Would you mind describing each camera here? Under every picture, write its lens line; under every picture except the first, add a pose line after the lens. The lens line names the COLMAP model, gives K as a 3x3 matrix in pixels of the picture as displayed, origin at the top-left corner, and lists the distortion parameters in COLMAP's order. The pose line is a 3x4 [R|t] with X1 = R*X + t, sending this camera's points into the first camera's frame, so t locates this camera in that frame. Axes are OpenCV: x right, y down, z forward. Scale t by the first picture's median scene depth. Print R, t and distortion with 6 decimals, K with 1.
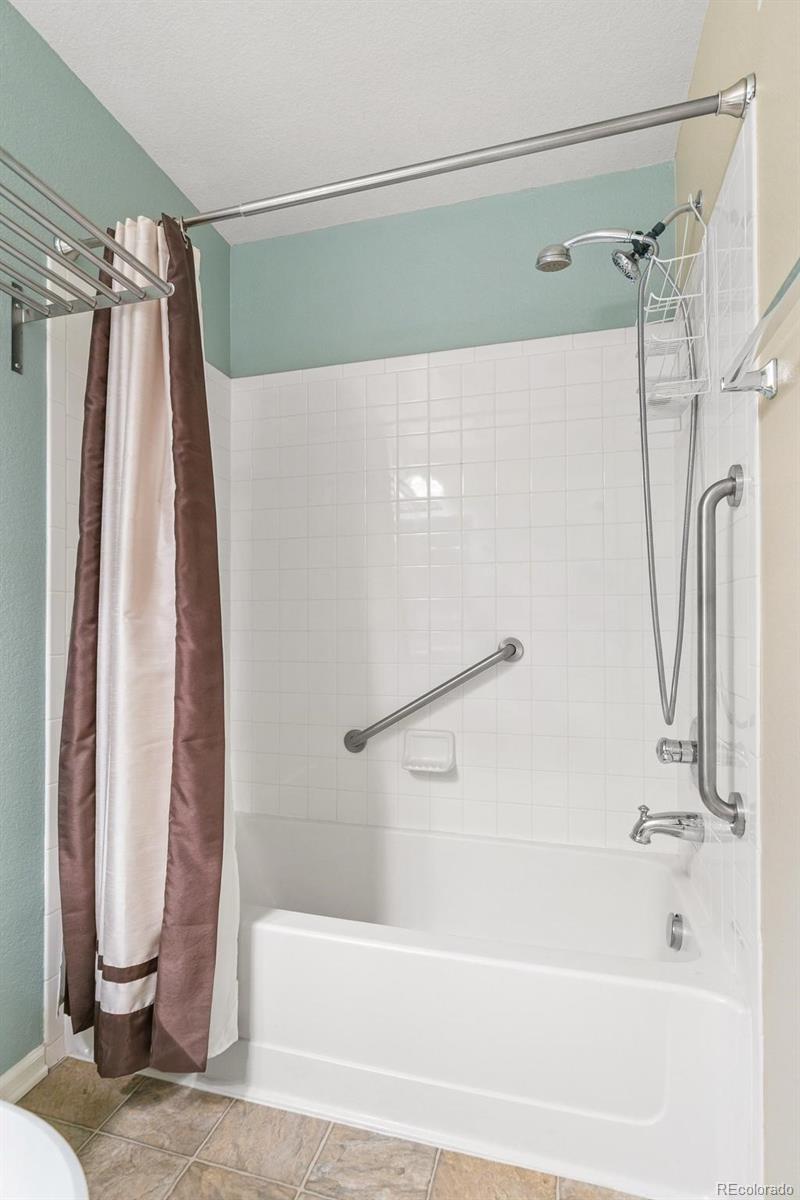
lens RADIAL K [[616.7, 0, 381.2], [0, 616.7, 600.6], [0, 0, 1]] dist [0.004530, -0.000868]
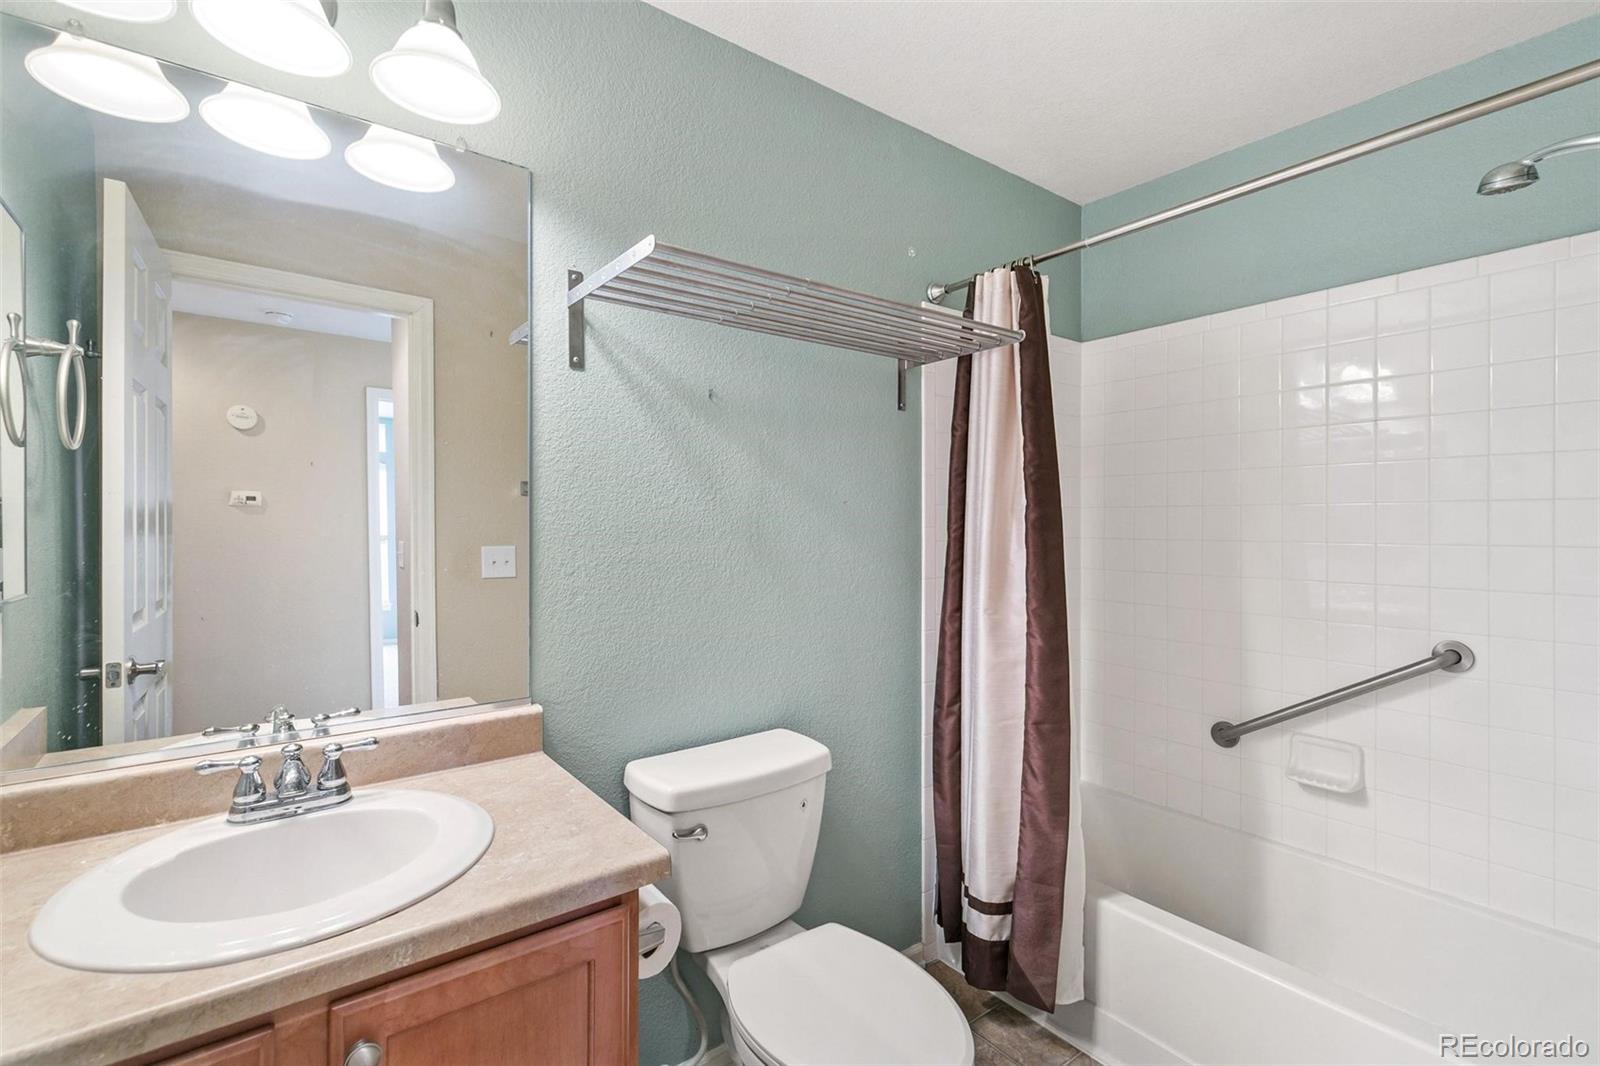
lens RADIAL K [[733.0, 0, 802.8], [0, 733.0, 513.8], [0, 0, 1]] dist [0.009895, -0.000262]
pose [[0.817050, 0.006375, -0.576532, 0.113055], [0.007866, 0.999723, 0.022203, -0.192573], [0.576513, -0.022676, 0.816773, -0.350301]]
